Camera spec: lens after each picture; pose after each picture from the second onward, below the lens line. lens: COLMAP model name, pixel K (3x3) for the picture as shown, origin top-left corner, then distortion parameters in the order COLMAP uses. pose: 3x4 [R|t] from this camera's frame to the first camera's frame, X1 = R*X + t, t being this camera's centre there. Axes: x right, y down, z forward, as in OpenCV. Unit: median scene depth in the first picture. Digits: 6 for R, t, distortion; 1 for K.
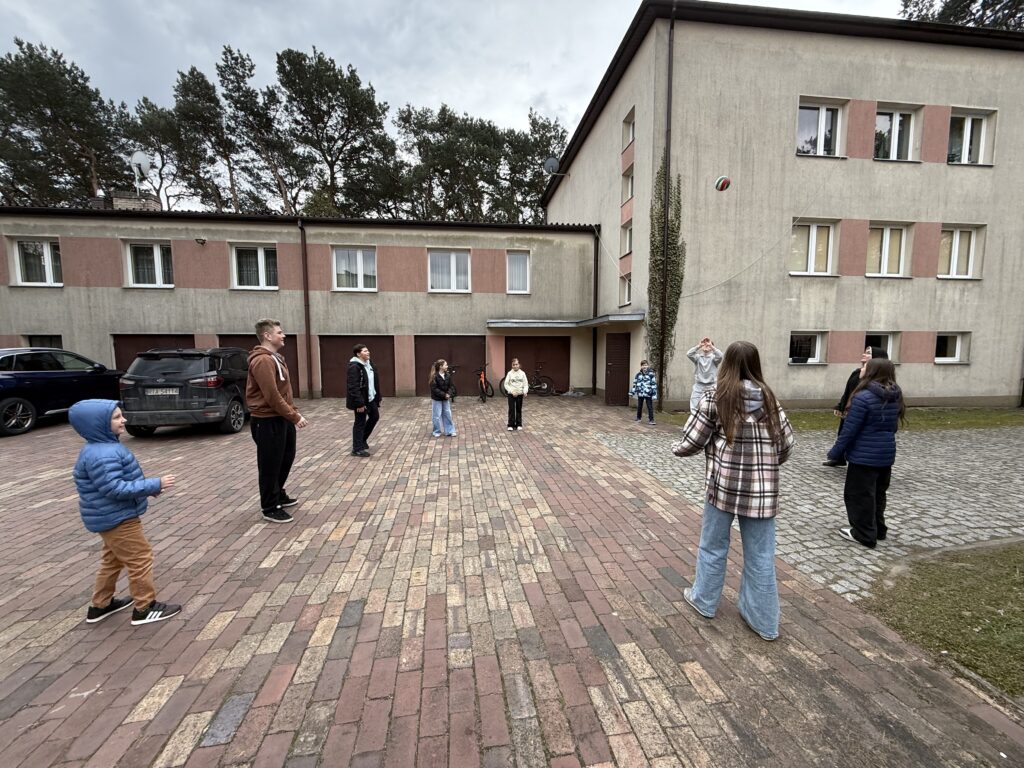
lens RADIAL K [[409.4, 0, 509.2], [0, 409.4, 384.8], [0, 0, 1]] dist [0.001367, 0.000013]
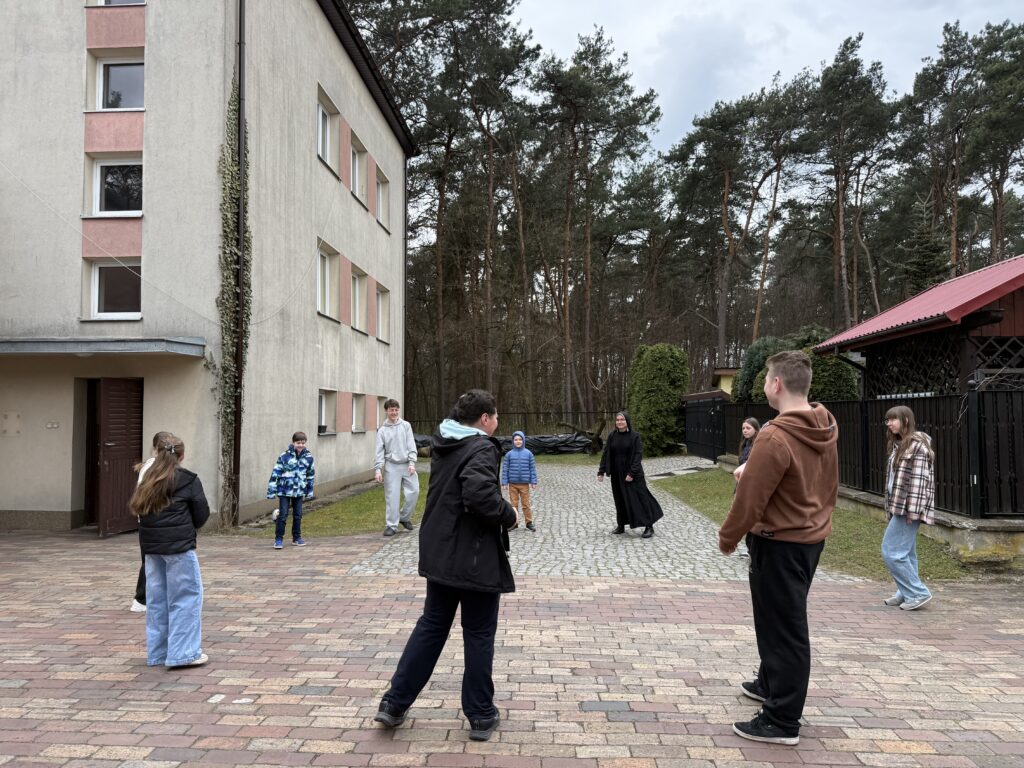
lens RADIAL K [[717.3, 0, 513.8], [0, 717.3, 387.8], [0, 0, 1]] dist [0.043919, -0.059494]
pose [[0.177718, 0.043897, 0.983102, -1.041468], [0.085500, 0.994538, -0.059863, -0.060626], [-0.980360, 0.094694, 0.172994, 0.932641]]
